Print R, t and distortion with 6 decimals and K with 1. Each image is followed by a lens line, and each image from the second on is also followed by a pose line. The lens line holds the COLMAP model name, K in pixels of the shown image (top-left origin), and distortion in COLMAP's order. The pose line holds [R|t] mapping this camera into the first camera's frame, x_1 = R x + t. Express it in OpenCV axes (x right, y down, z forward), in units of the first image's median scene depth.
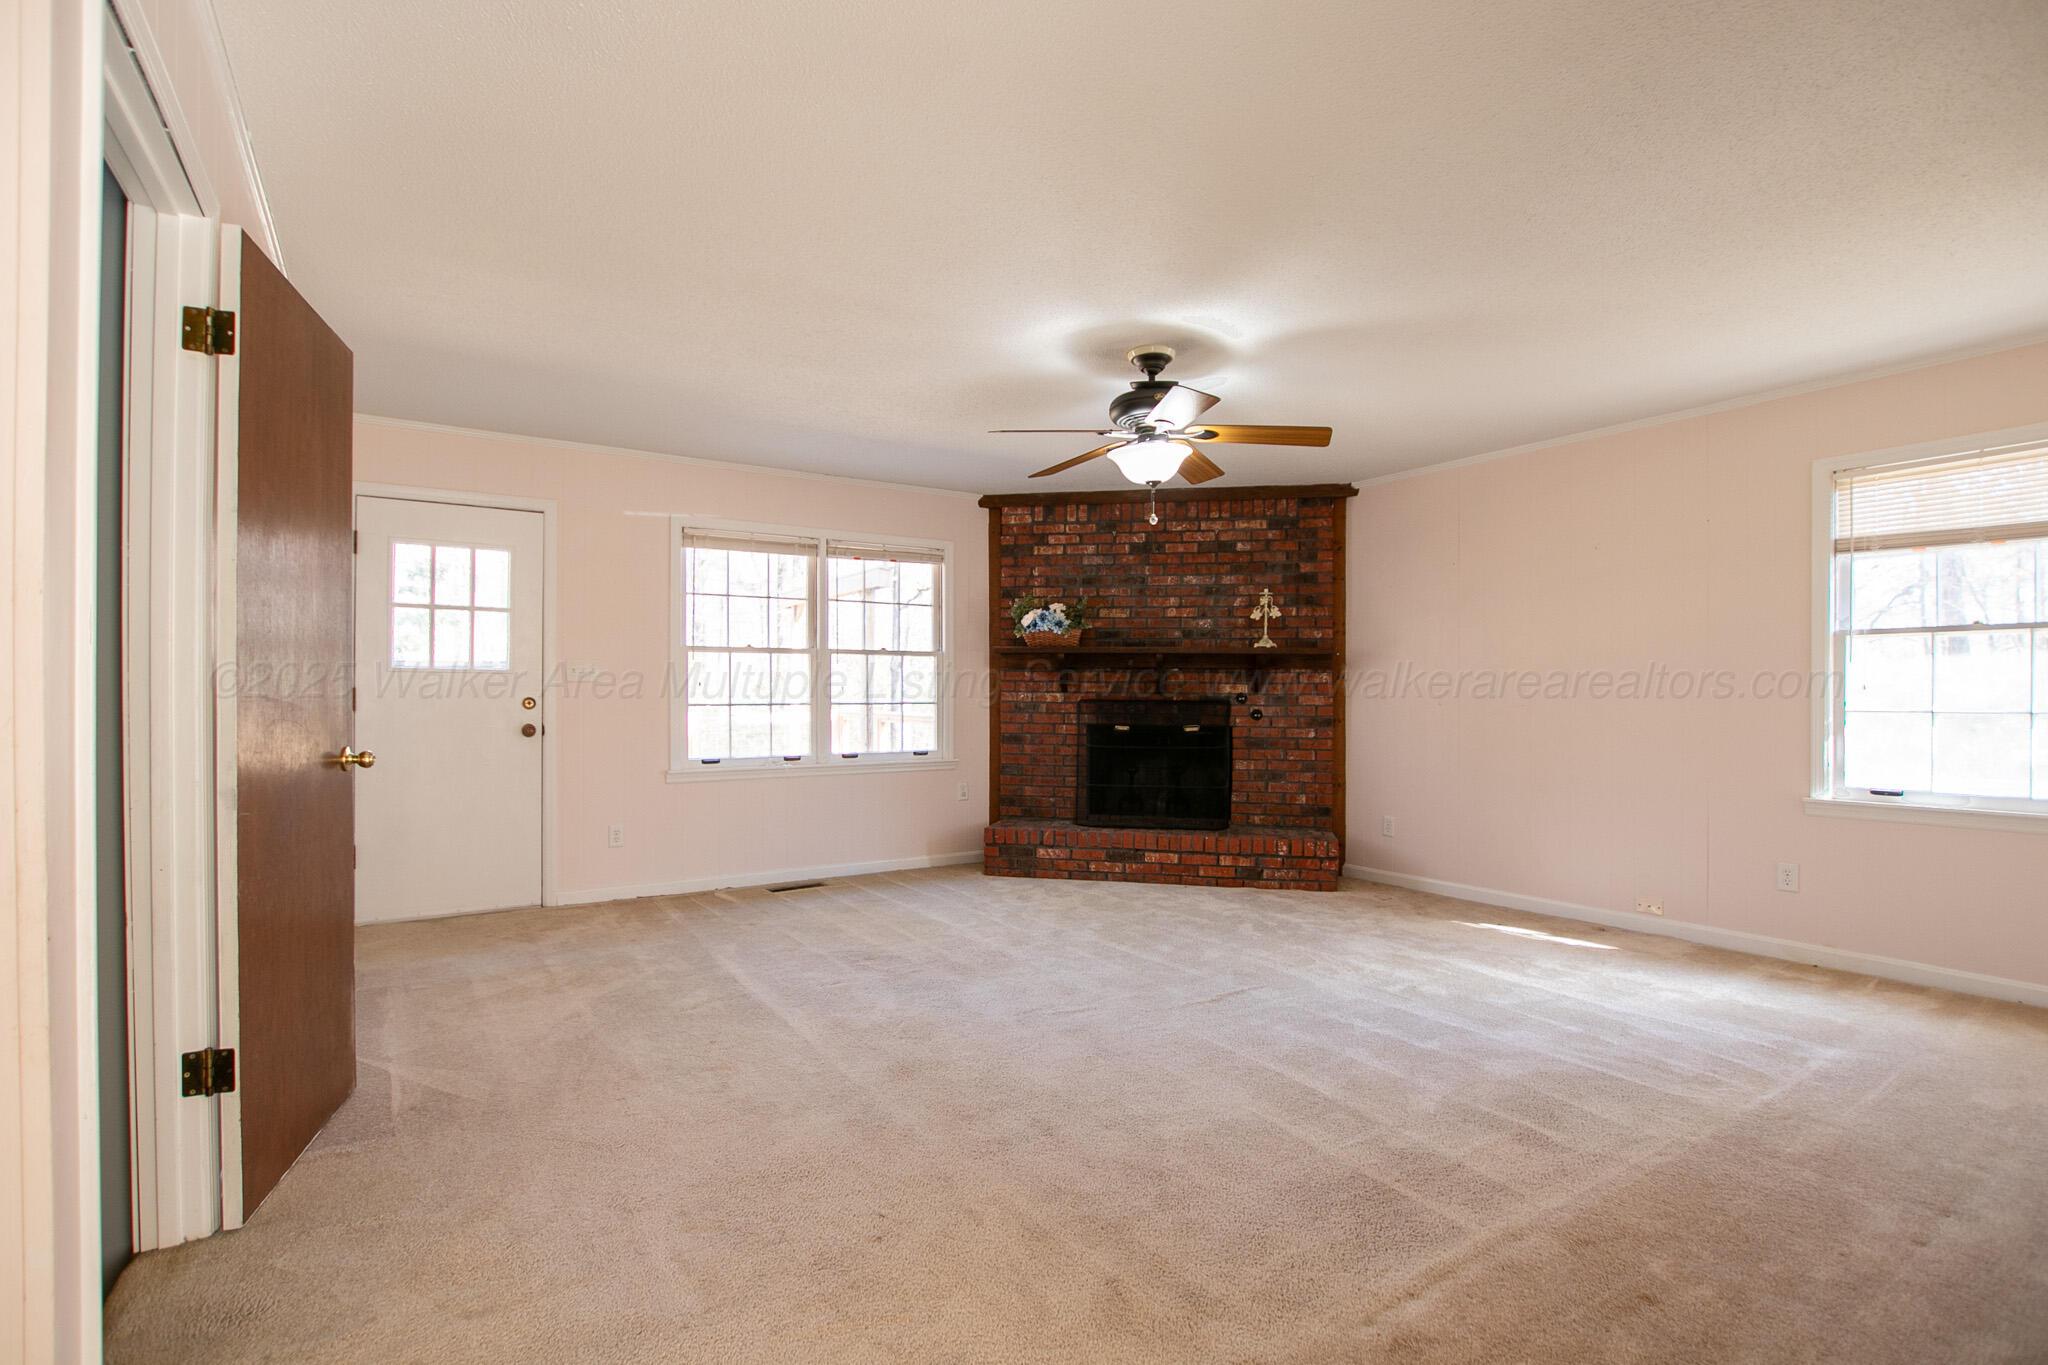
lens RADIAL K [[958.4, 0, 1018.1], [0, 958.4, 693.1], [0, 0, 1]] dist [-0.032837, 0.004215]
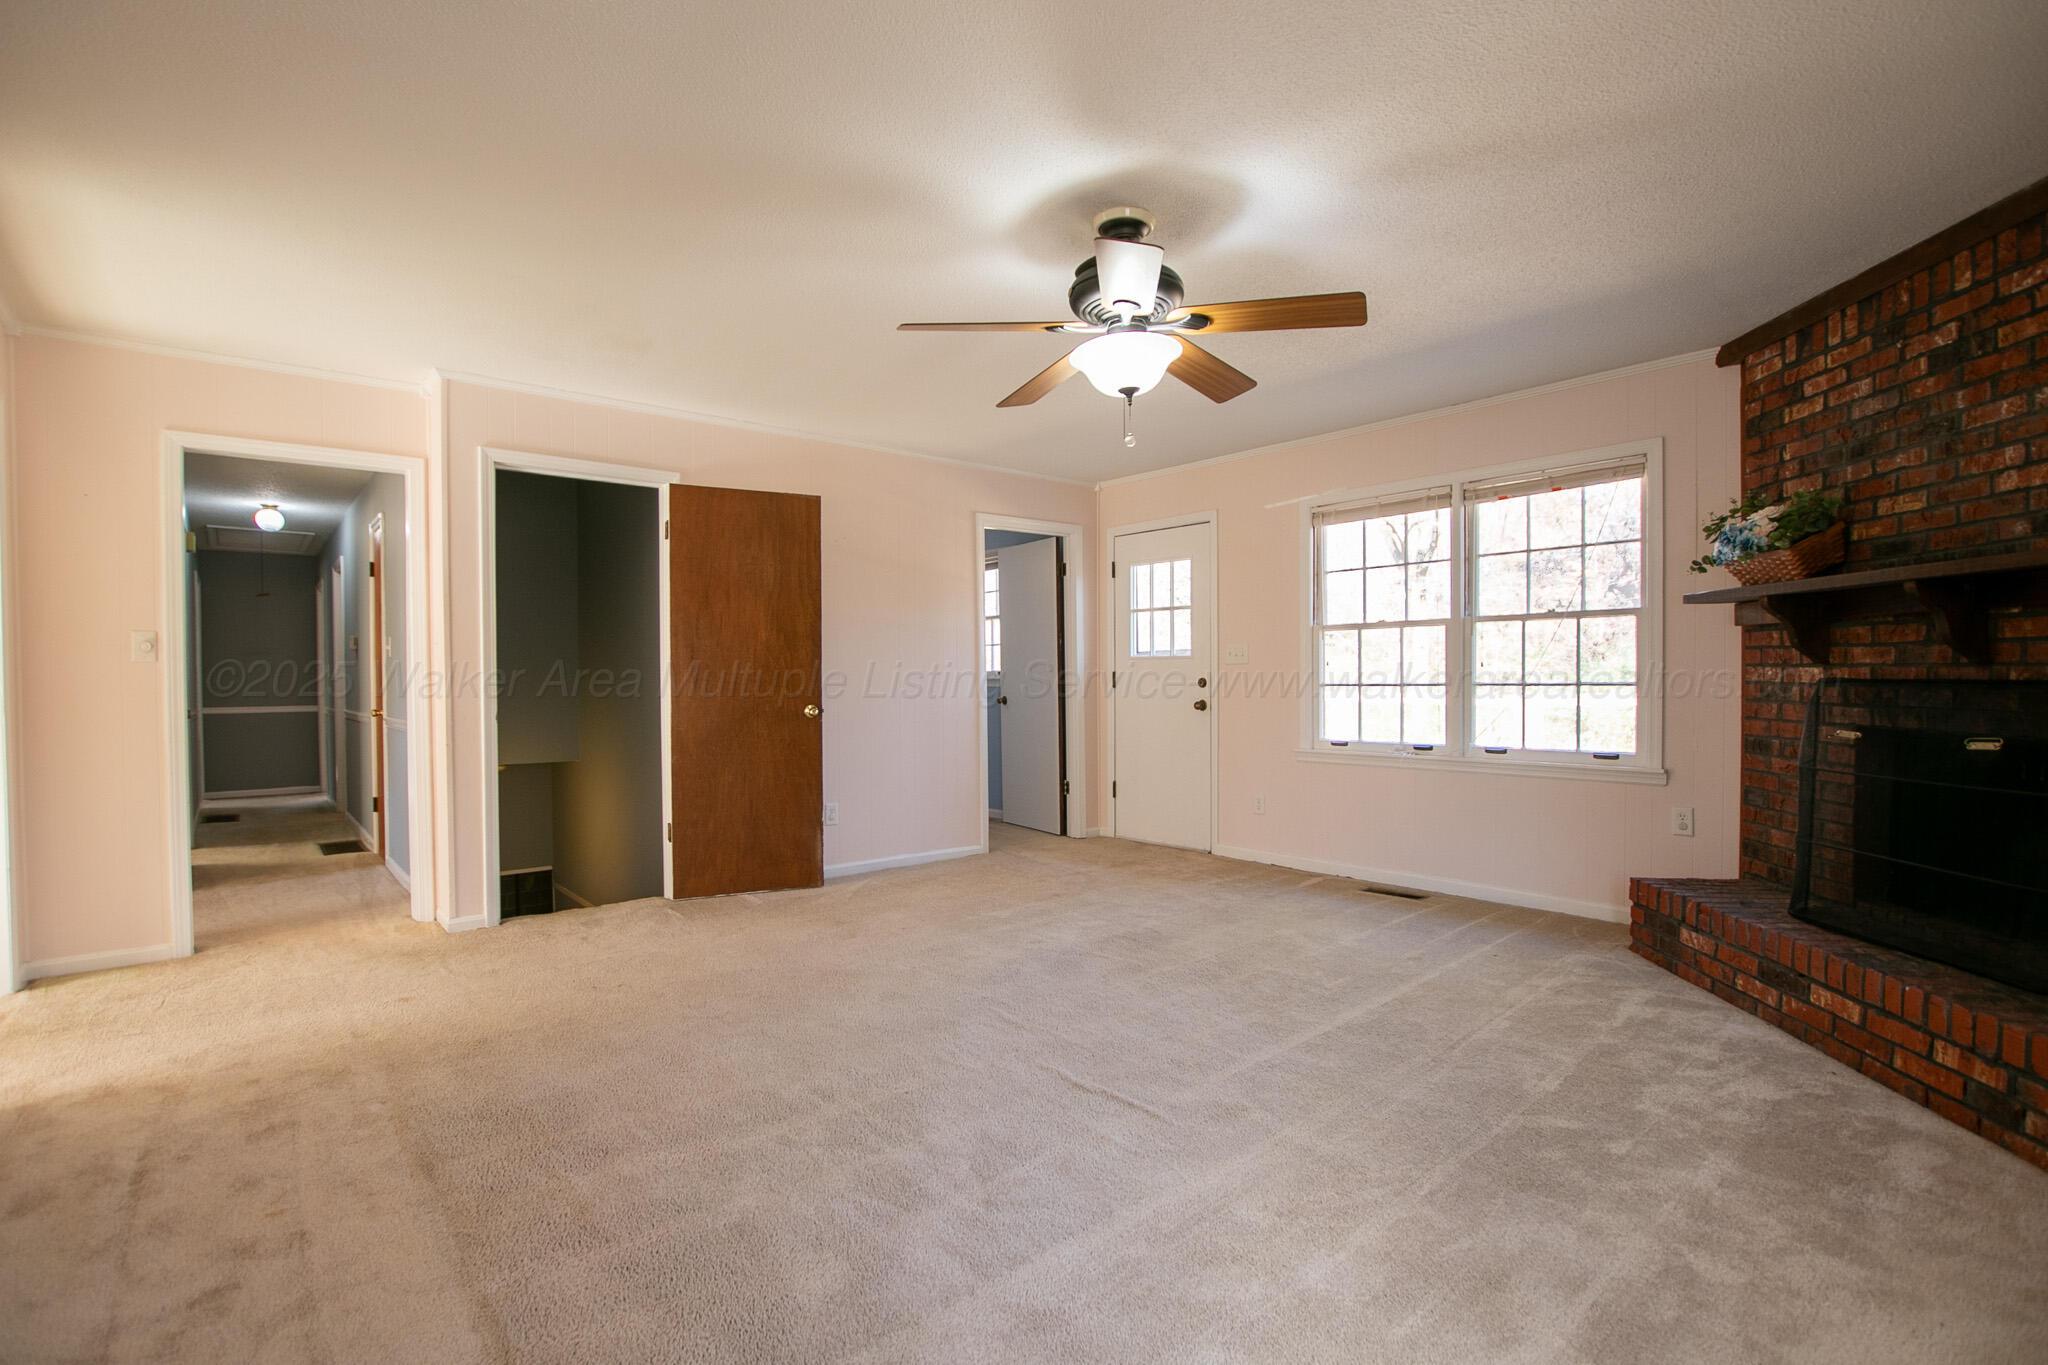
lens RADIAL K [[958.4, 0, 1018.1], [0, 958.4, 693.1], [0, 0, 1]] dist [-0.032837, 0.004215]
pose [[0.121745, 0.012749, -0.992480, 0.536507], [0.007692, 0.999875, 0.013788, 0.004124], [0.992532, -0.009313, 0.121631, 0.500617]]
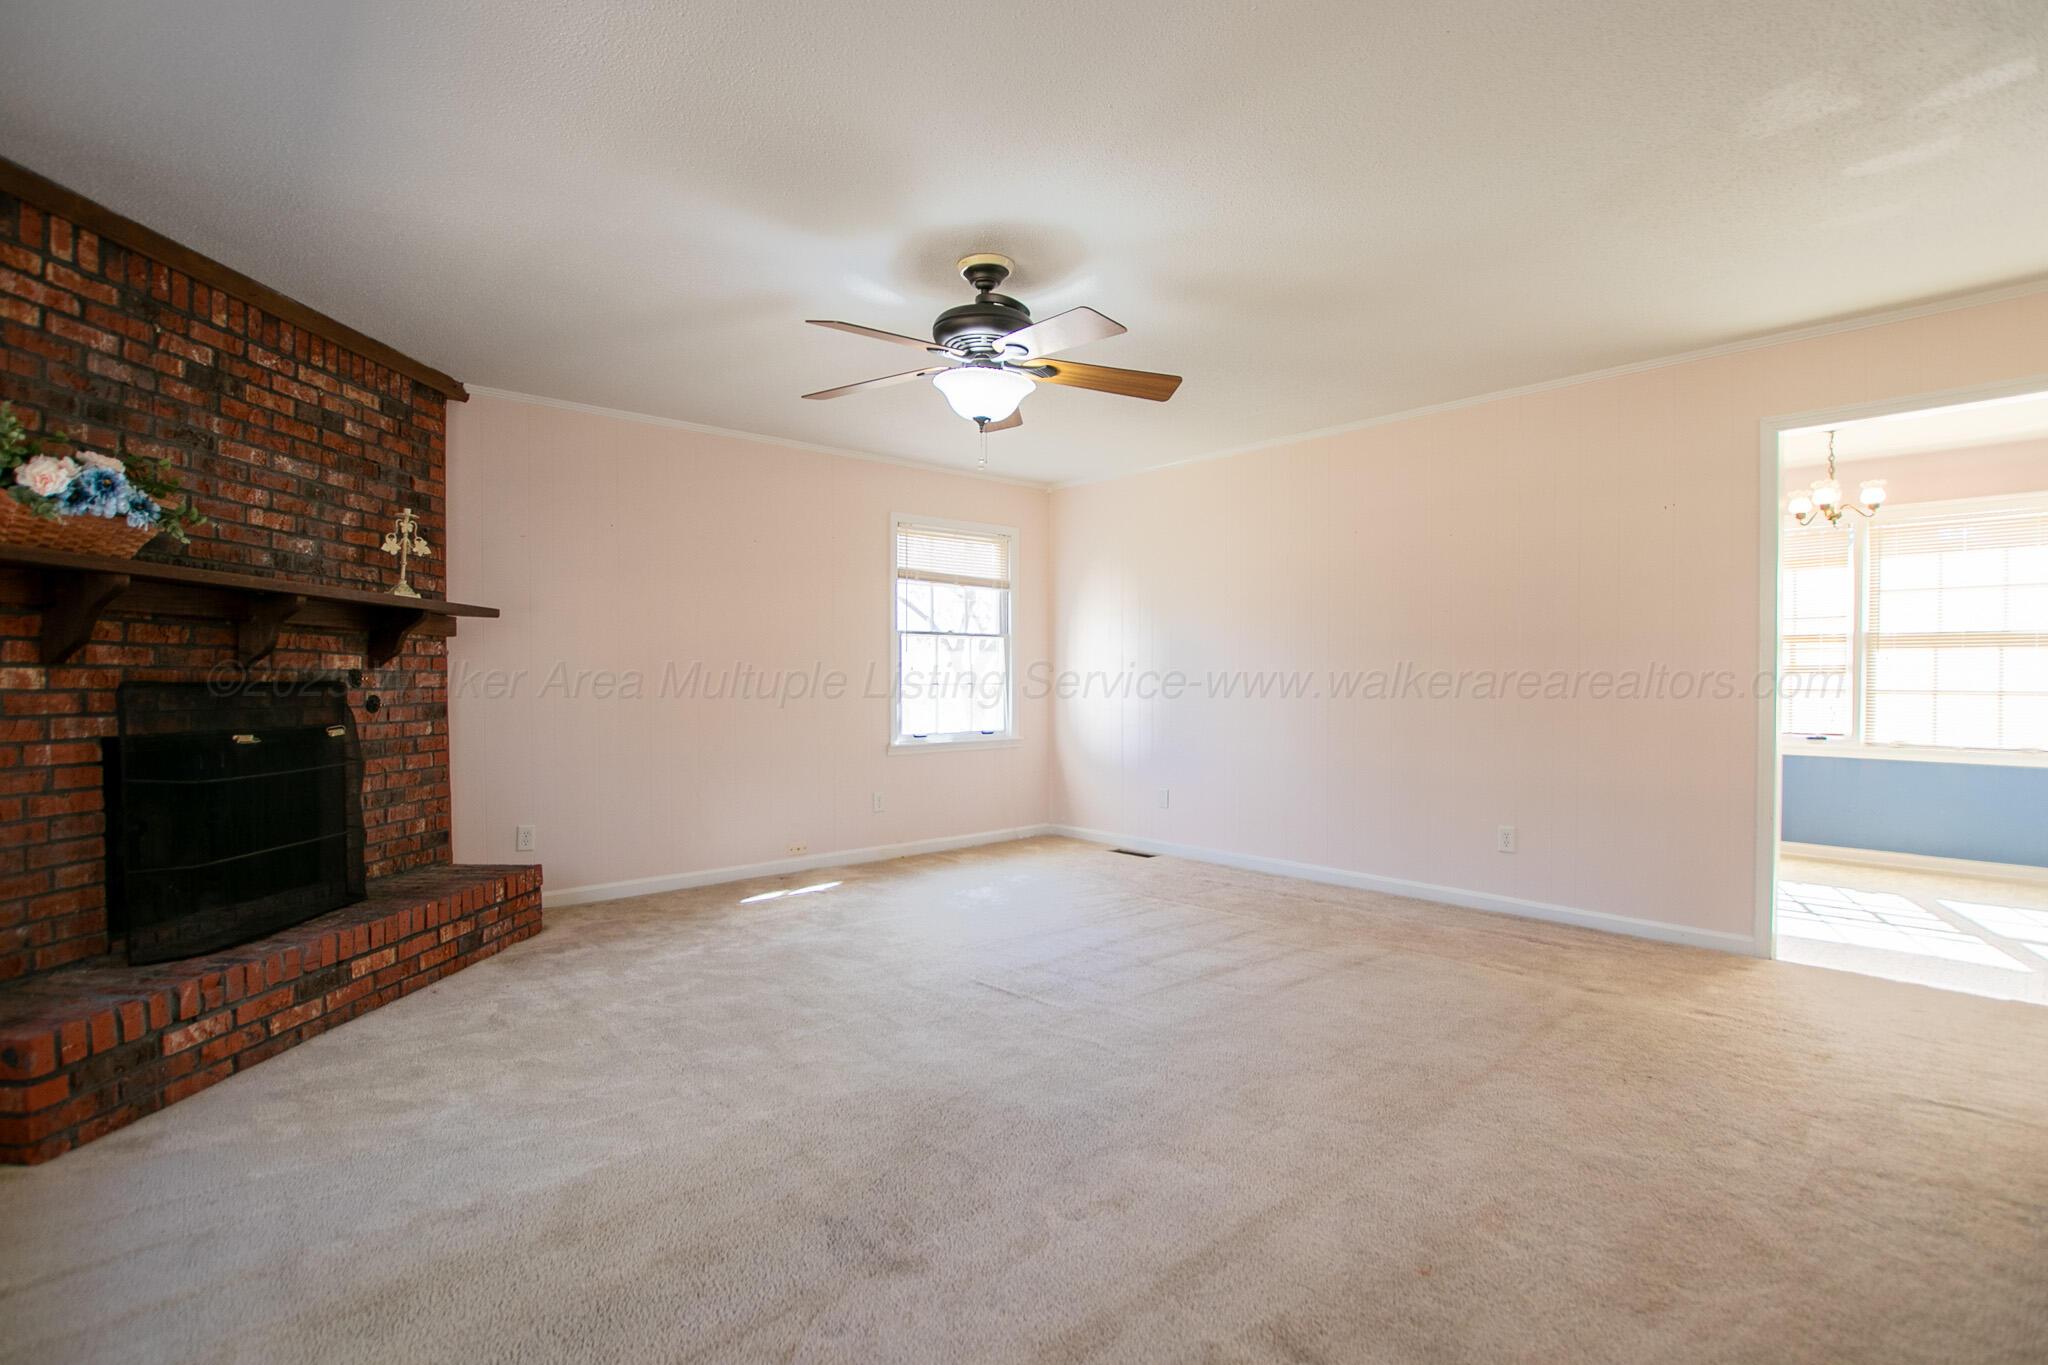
lens RADIAL K [[958.4, 0, 1018.1], [0, 958.4, 693.1], [0, 0, 1]] dist [-0.032837, 0.004215]
pose [[-0.145330, -0.020600, 0.989169, -0.424041], [-0.004821, 0.999786, 0.020113, 0.000902], [-0.989371, -0.001845, -0.145399, 0.665937]]
